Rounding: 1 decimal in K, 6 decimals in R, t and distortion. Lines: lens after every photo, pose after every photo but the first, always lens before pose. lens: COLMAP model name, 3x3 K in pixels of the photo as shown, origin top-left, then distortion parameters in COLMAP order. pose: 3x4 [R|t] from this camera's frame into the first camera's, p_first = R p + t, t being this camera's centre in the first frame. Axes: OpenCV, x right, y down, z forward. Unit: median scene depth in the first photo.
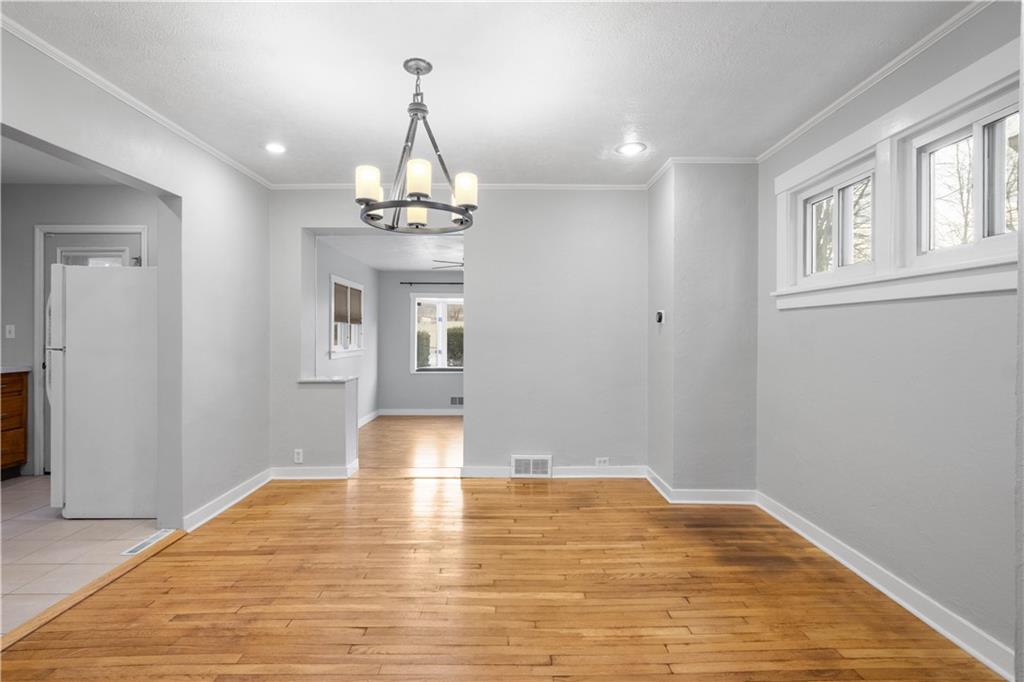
lens RADIAL K [[492.6, 0, 512.9], [0, 492.6, 336.8], [0, 0, 1]] dist [-0.018578, 0.000022]
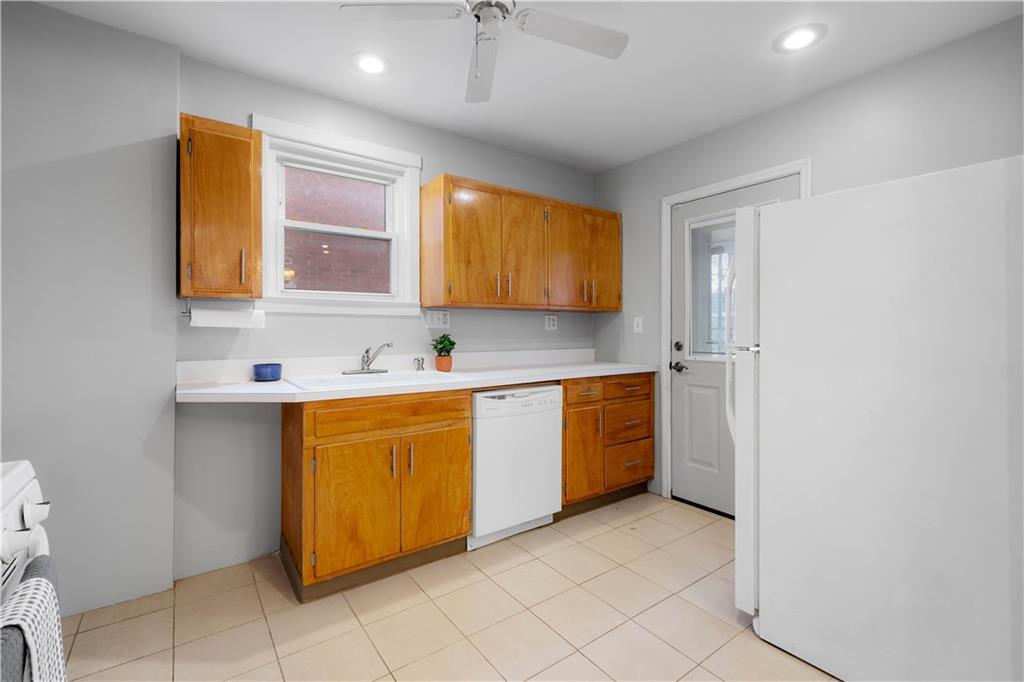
lens RADIAL K [[448.4, 0, 513.5], [0, 448.4, 331.6], [0, 0, 1]] dist [0.000294, -0.000166]
pose [[0.576775, -0.006788, -0.816875, -0.651334], [0.001101, 0.999971, -0.007533, 0.008774], [0.816902, 0.003446, 0.576766, 0.441465]]
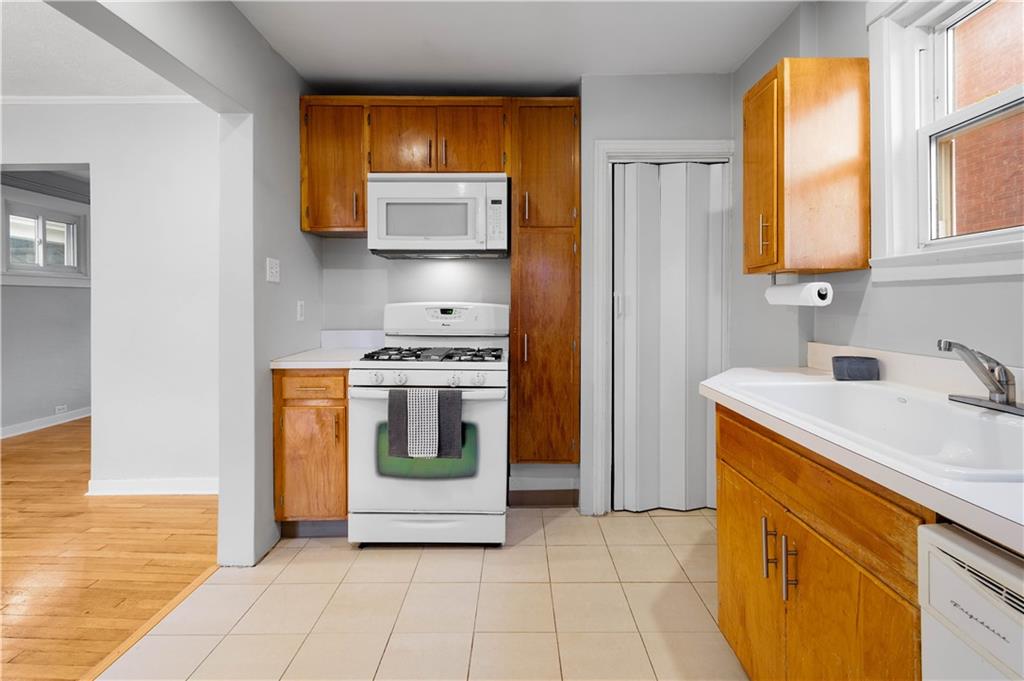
lens RADIAL K [[465.3, 0, 512.9], [0, 465.3, 302.8], [0, 0, 1]] dist [-0.000776, -0.000183]
pose [[-0.999702, -0.007539, 0.023230, -1.074617], [-0.007531, 0.999972, 0.000433, -0.001420], [-0.023233, 0.000258, -0.999730, 1.053564]]
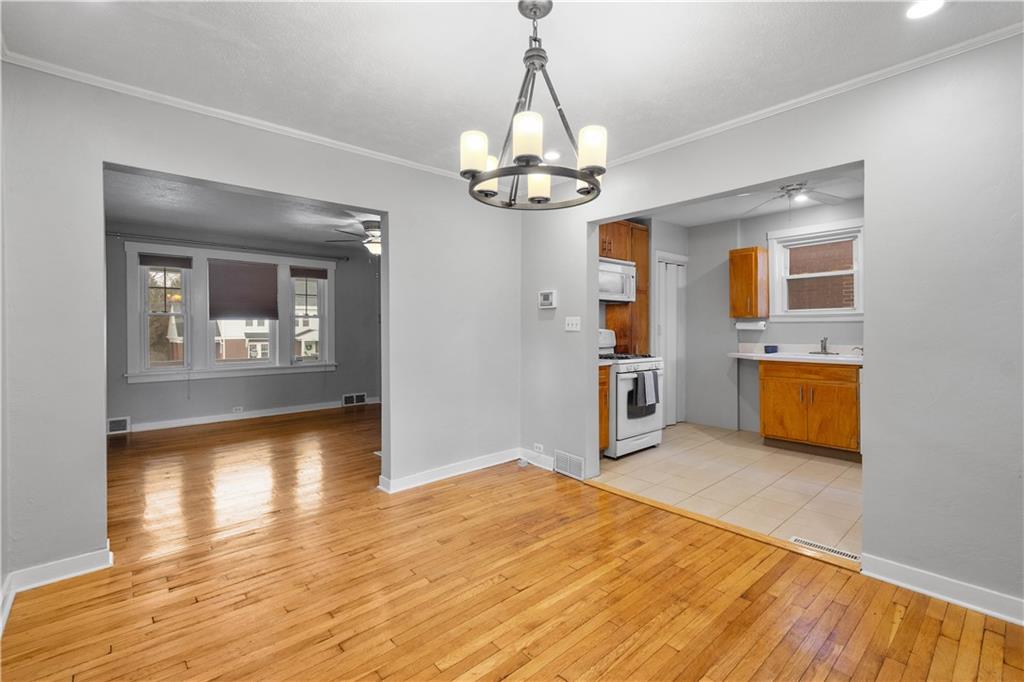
lens RADIAL K [[448.4, 0, 513.5], [0, 448.4, 331.6], [0, 0, 1]] dist [0.000294, -0.000166]
pose [[-0.756247, 0.000403, -0.654286, 0.242579], [-0.004799, 0.999969, 0.006163, 0.000886], [0.654268, 0.007801, -0.756222, 1.126961]]
